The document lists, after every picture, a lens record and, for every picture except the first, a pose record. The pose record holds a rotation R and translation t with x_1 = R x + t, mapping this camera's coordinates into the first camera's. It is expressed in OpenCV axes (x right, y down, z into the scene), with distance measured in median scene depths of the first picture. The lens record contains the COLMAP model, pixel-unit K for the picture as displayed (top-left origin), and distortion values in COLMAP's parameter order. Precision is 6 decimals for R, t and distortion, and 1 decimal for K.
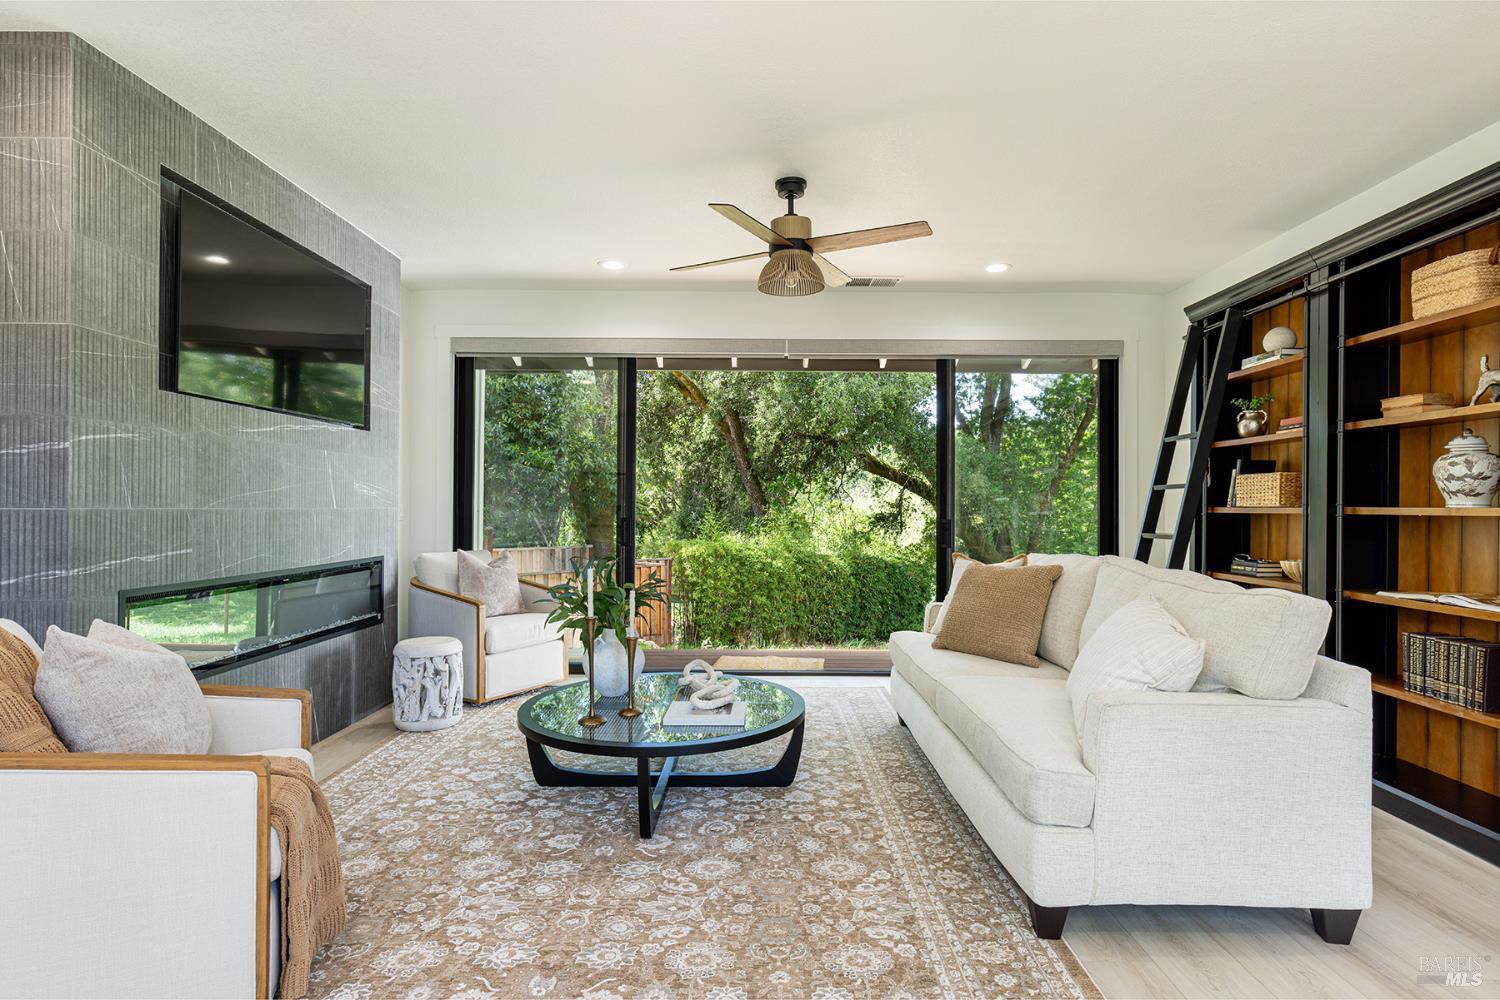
lens RADIAL K [[758.3, 0, 758.7], [0, 758.3, 503.5], [0, 0, 1]] dist [-0.002257, -0.000224]
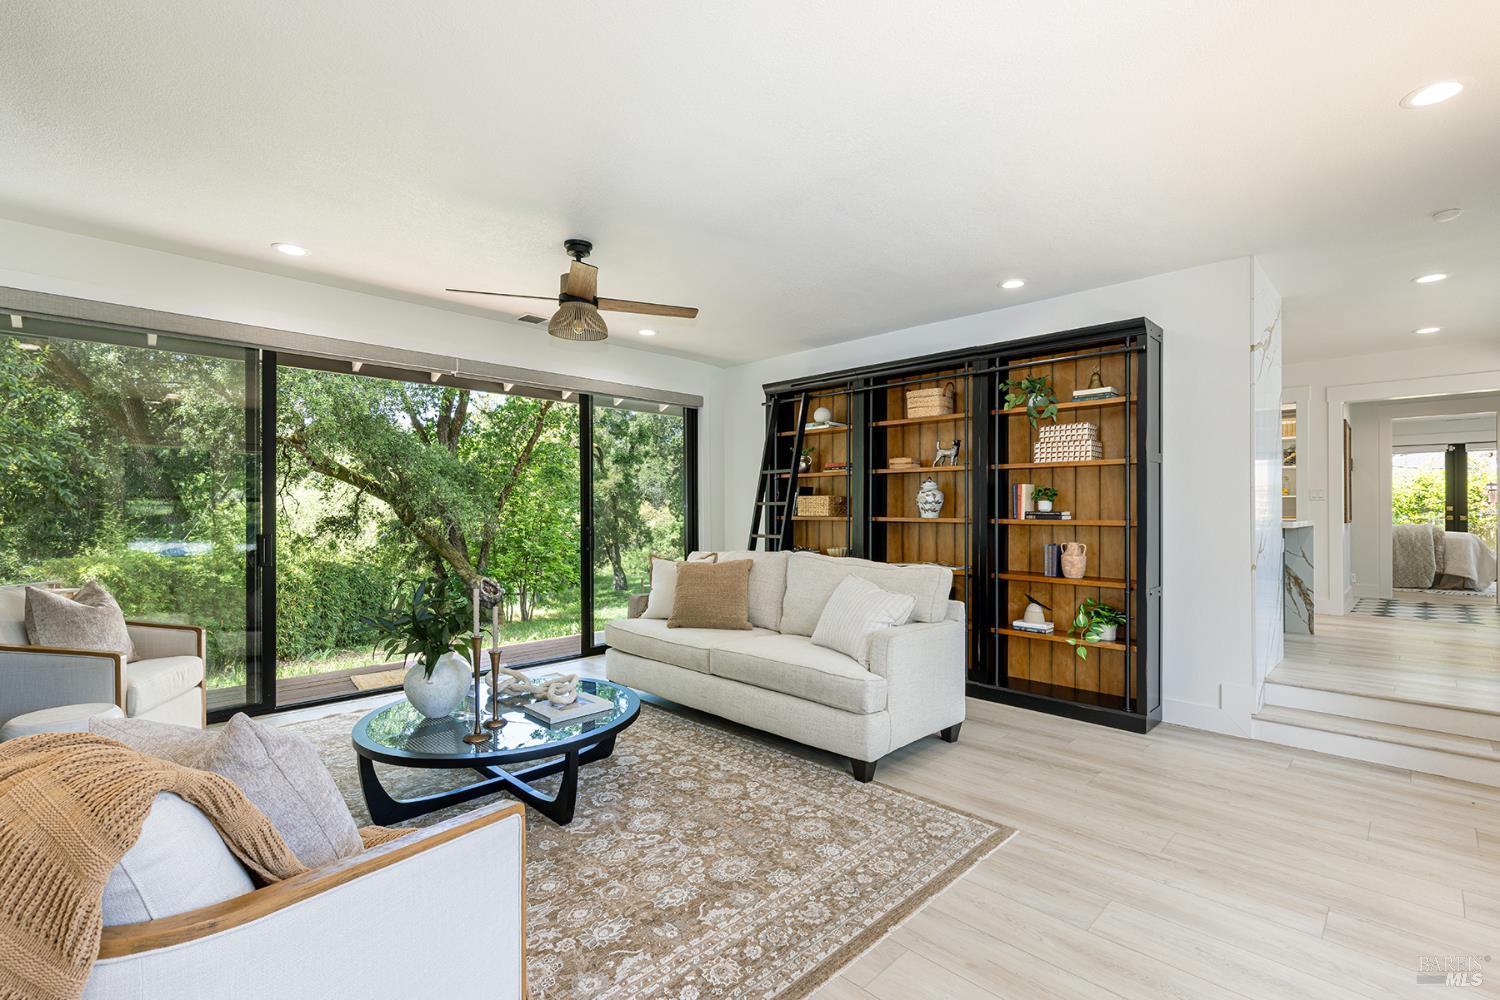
lens RADIAL K [[675.0, 0, 760.6], [0, 675.0, 504.5], [0, 0, 1]] dist [0.009992, -0.000650]
pose [[0.700976, -0.000415, 0.713185, -0.574388], [0.000095, 1.000000, 0.000489, -0.027257], [-0.713185, -0.000275, 0.700976, 0.081009]]
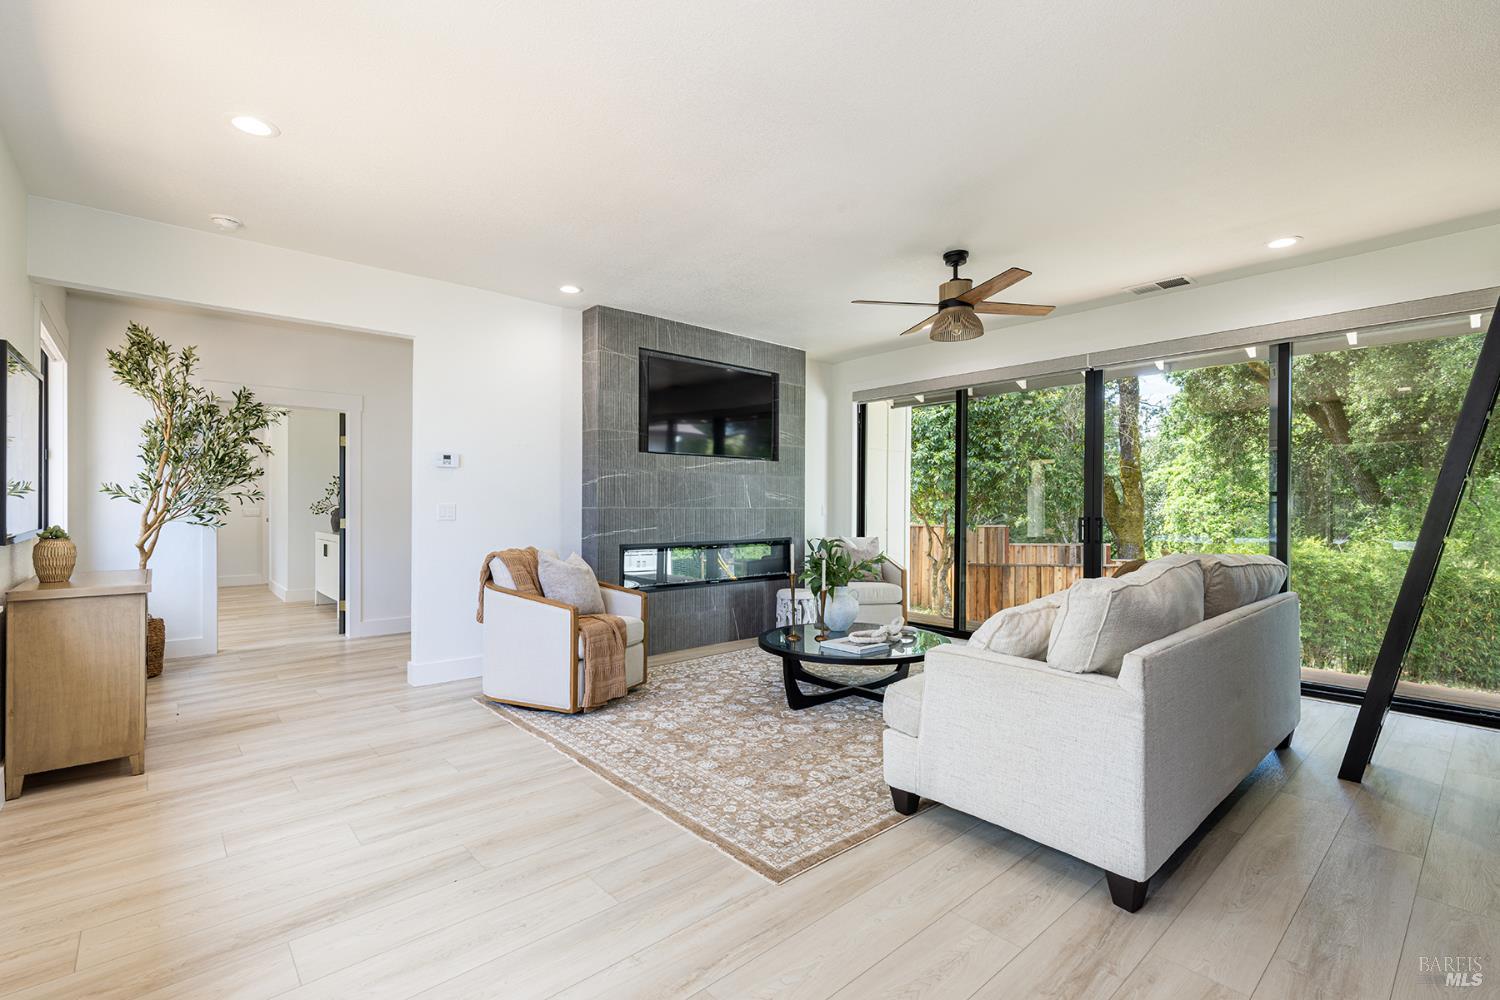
lens RADIAL K [[675.0, 0, 760.6], [0, 675.0, 504.5], [0, 0, 1]] dist [0.009992, -0.000650]
pose [[0.666939, -0.006112, -0.745087, 0.771604], [0.004290, 0.999981, -0.004363, 0.006549], [0.745100, -0.000286, 0.666953, -0.017322]]
